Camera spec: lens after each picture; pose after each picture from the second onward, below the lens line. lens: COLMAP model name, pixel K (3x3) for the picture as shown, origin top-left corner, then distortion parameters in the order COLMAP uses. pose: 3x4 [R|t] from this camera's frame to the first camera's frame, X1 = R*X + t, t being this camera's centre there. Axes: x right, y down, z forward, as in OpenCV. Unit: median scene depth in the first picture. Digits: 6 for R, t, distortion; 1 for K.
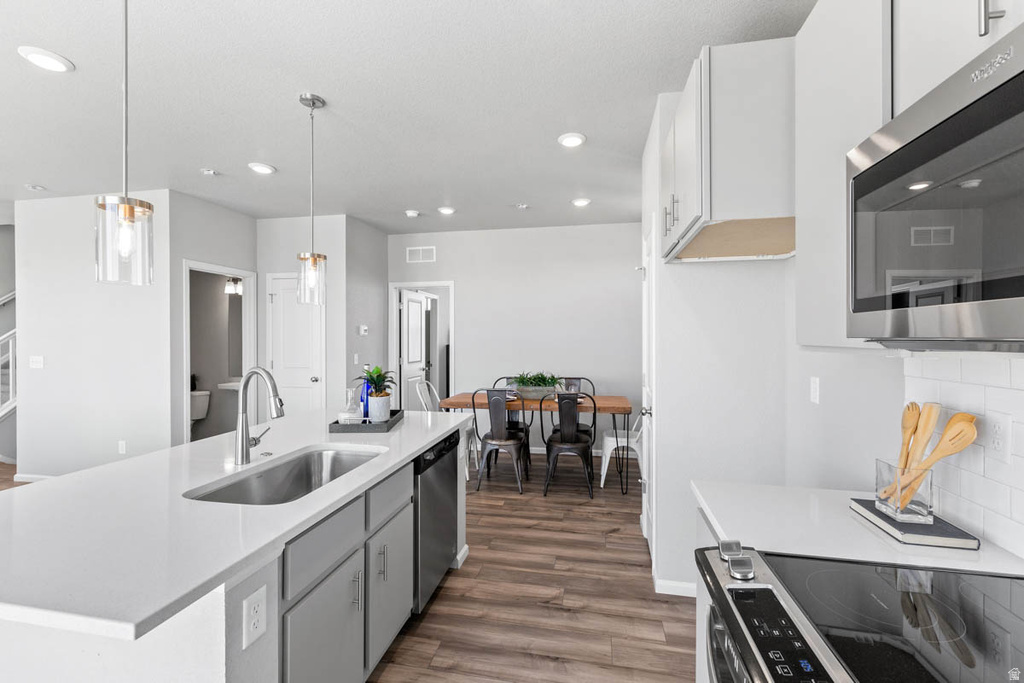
lens RADIAL K [[447.4, 0, 508.3], [0, 447.4, 337.0], [0, 0, 1]] dist [0.007256, 0.000476]
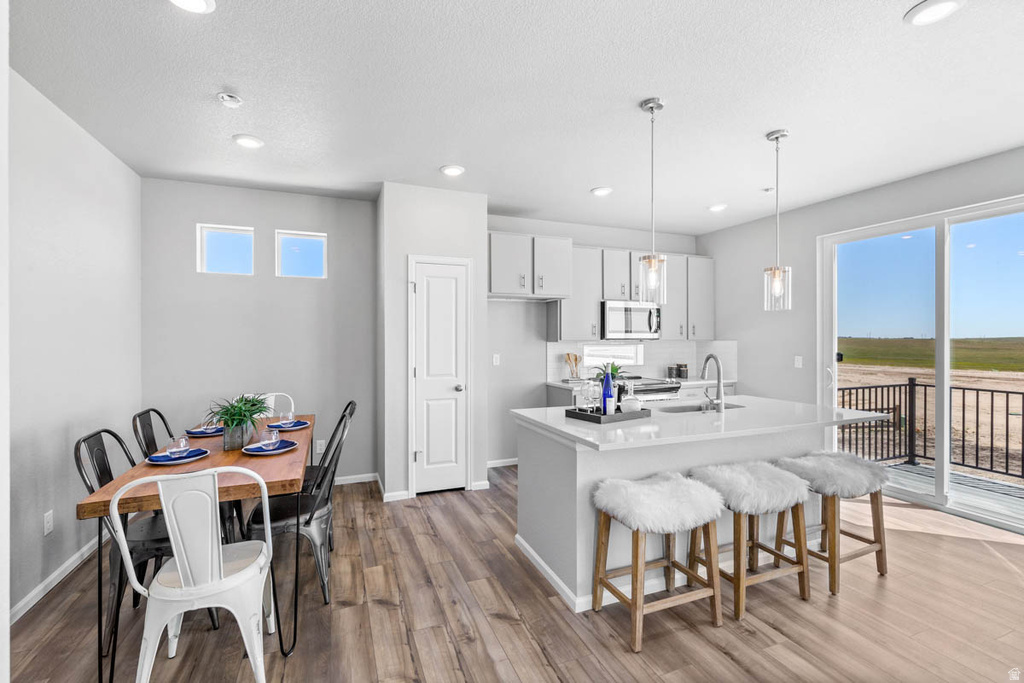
lens RADIAL K [[447.4, 0, 505.1], [0, 447.4, 341.4], [0, 0, 1]] dist [0.007256, 0.000476]
pose [[-0.538536, -0.008437, 0.842560, -0.903213], [0.000770, 0.999945, 0.010505, -0.003954], [-0.842602, 0.006306, -0.538500, 1.484633]]
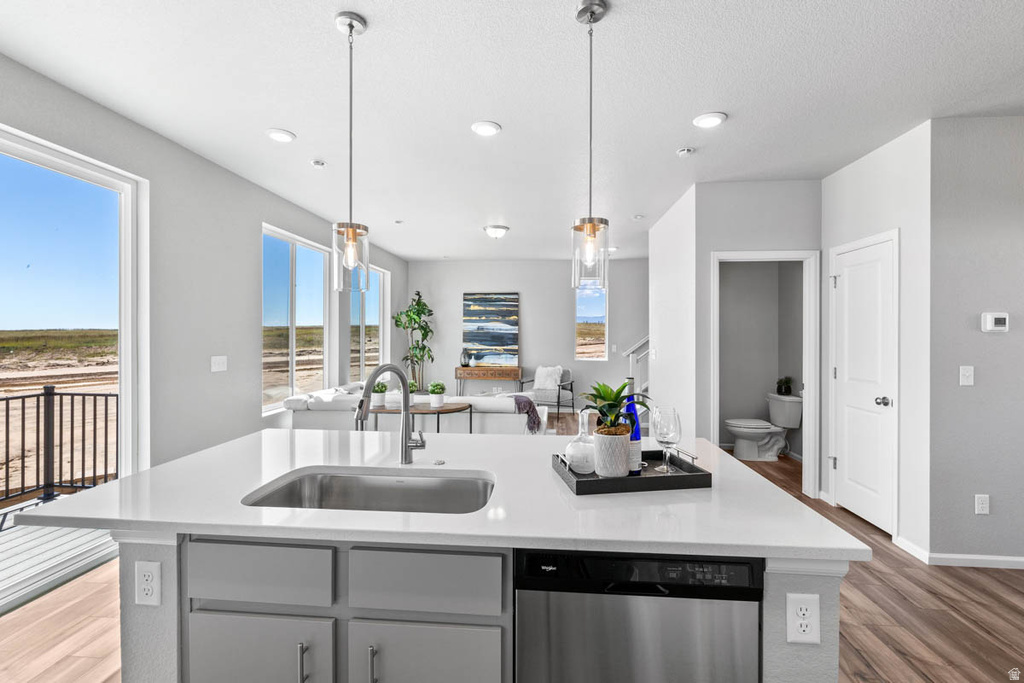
lens RADIAL K [[447.4, 0, 508.9], [0, 447.4, 338.4], [0, 0, 1]] dist [0.007256, 0.000476]
pose [[0.109542, 0.011380, -0.993917, 0.229020], [-0.003898, 0.999932, 0.011019, 0.000019], [0.993975, 0.002667, 0.109579, 0.638671]]
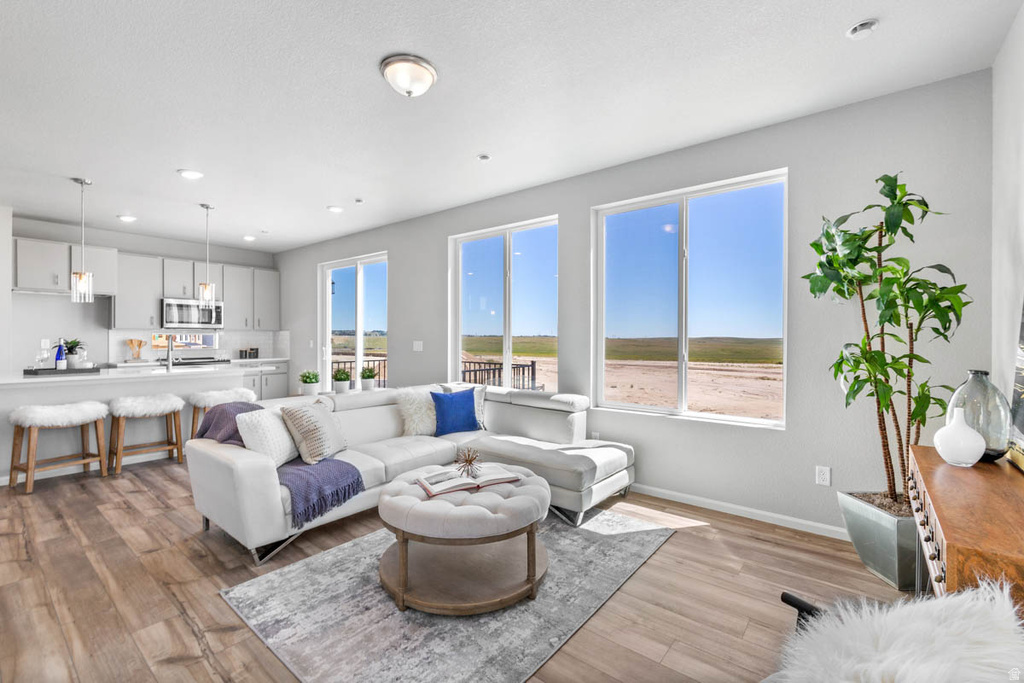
lens RADIAL K [[447.4, 0, 507.3], [0, 447.4, 332.9], [0, 0, 1]] dist [0.007256, 0.000476]
pose [[-0.883517, 0.005961, 0.468361, -2.135931], [0.002385, 0.999963, -0.008228, 0.048601], [-0.468393, -0.006152, -0.883499, 1.417194]]
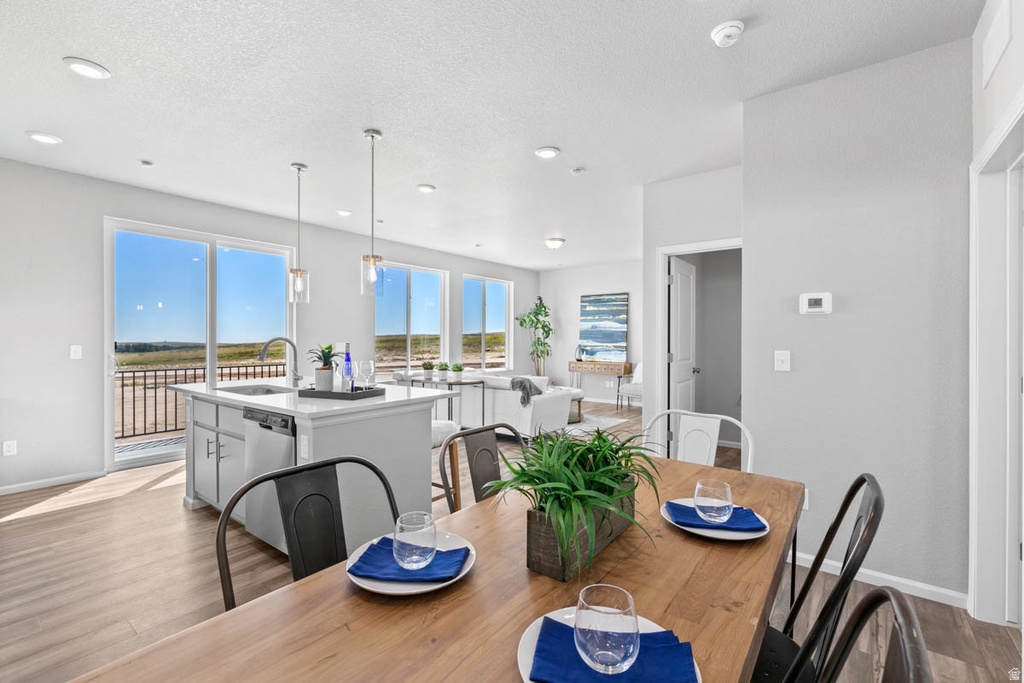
lens RADIAL K [[447.4, 0, 511.8], [0, 447.4, 346.1], [0, 0, 1]] dist [0.007256, 0.000476]
pose [[-0.440823, 0.018355, -0.897406, 0.433078], [0.000007, 0.999791, 0.020446, 0.035617], [0.897594, 0.009006, -0.440731, 1.558434]]
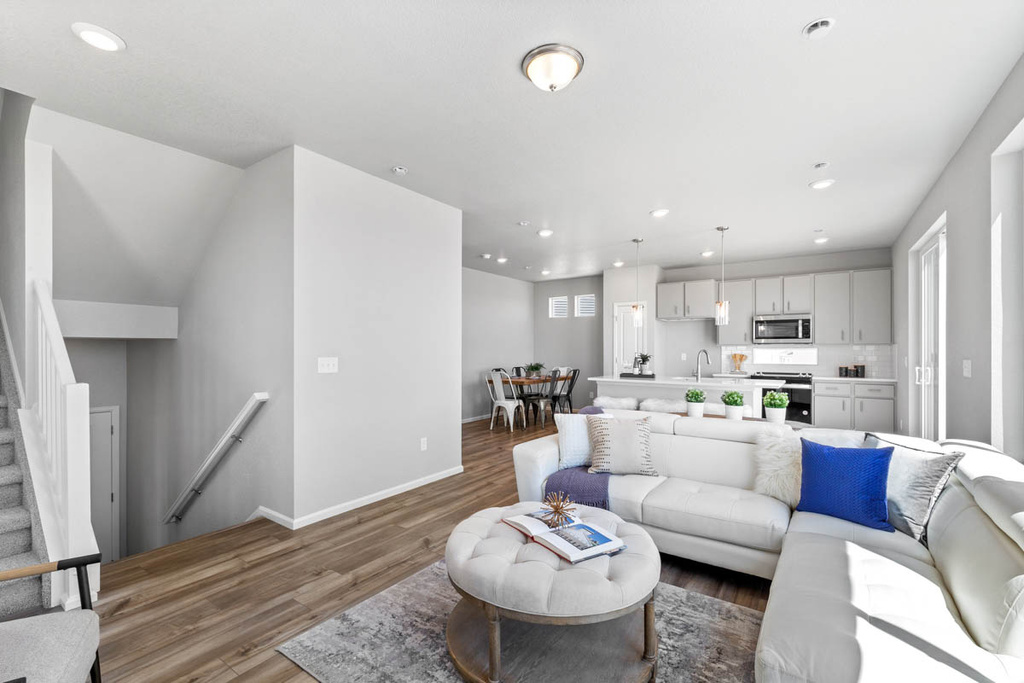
lens RADIAL K [[447.4, 0, 513.0], [0, 447.4, 348.9], [0, 0, 1]] dist [0.007256, 0.000476]
pose [[0.392112, 0.006735, 0.919893, -2.311018], [-0.000422, 0.999974, -0.007141, 0.048317], [-0.919918, 0.002412, 0.392105, 0.552678]]
